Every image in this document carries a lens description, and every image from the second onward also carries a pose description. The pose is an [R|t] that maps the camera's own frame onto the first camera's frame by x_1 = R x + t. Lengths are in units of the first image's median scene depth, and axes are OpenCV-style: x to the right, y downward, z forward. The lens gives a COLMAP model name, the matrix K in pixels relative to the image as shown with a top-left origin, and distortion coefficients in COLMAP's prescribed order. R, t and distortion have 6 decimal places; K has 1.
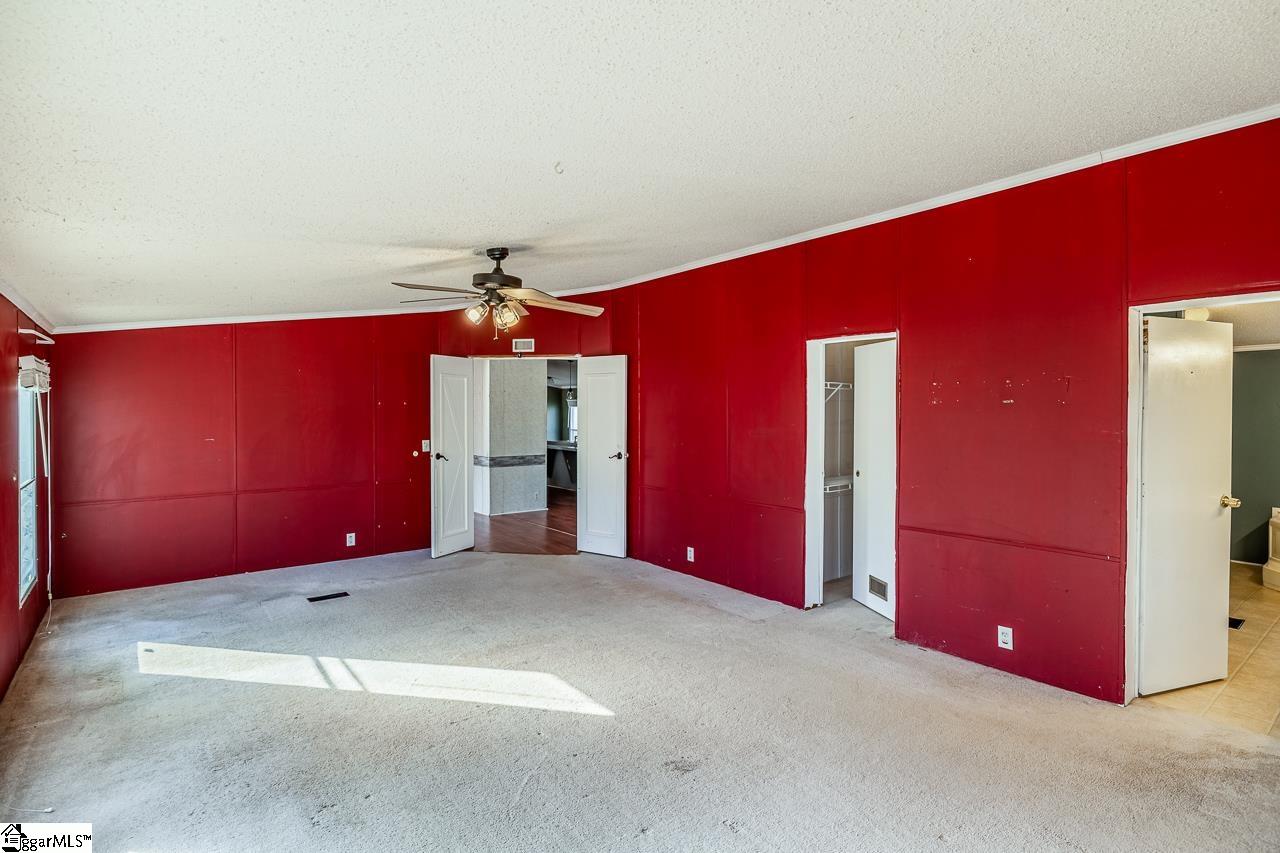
lens RADIAL K [[623.5, 0, 638.3], [0, 623.5, 420.4], [0, 0, 1]] dist [-0.000774, -0.000004]
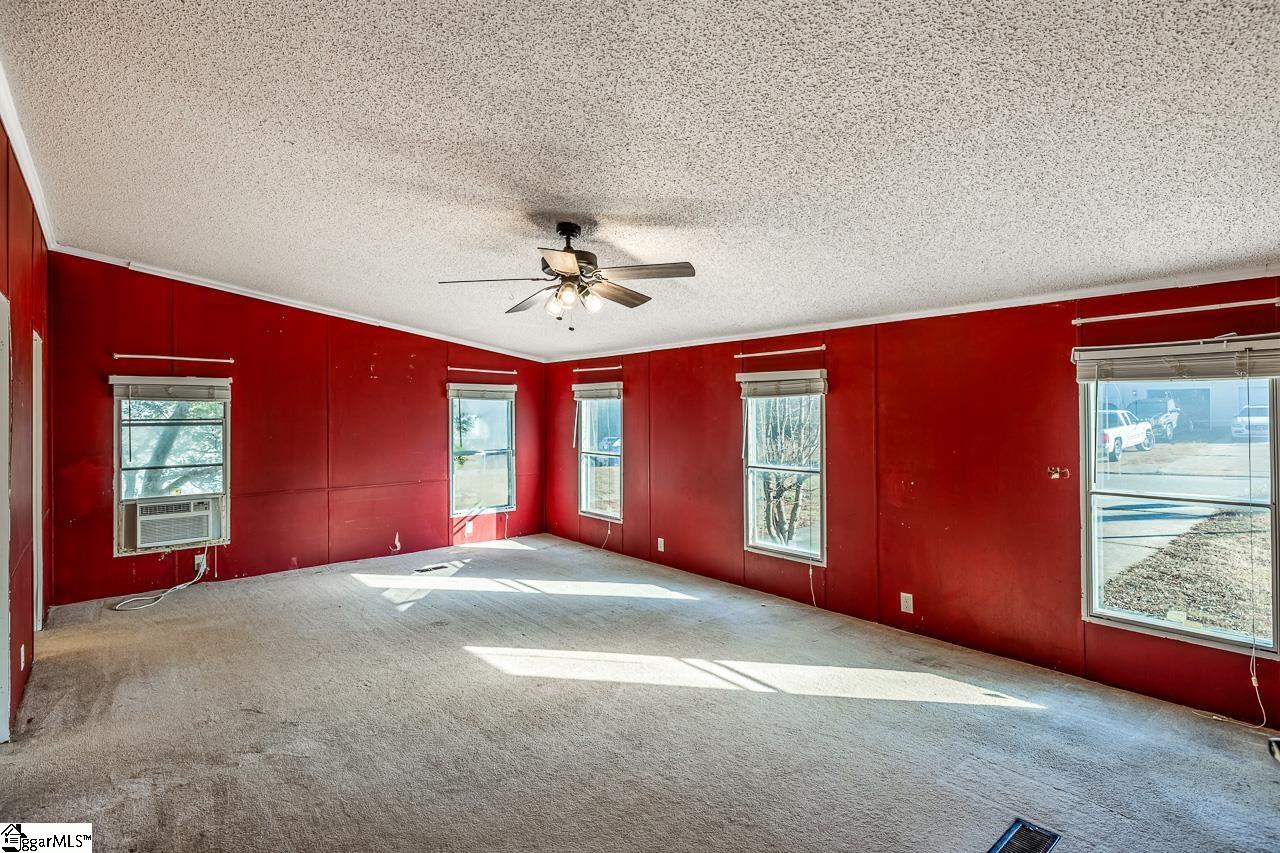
lens RADIAL K [[623.5, 0, 639.3], [0, 623.5, 423.6], [0, 0, 1]] dist [-0.000774, -0.000004]
pose [[-0.999599, 0.002835, -0.028176, -0.310603], [0.002367, 0.999859, 0.016635, -0.009939], [0.028219, 0.016562, -0.999465, 1.956487]]
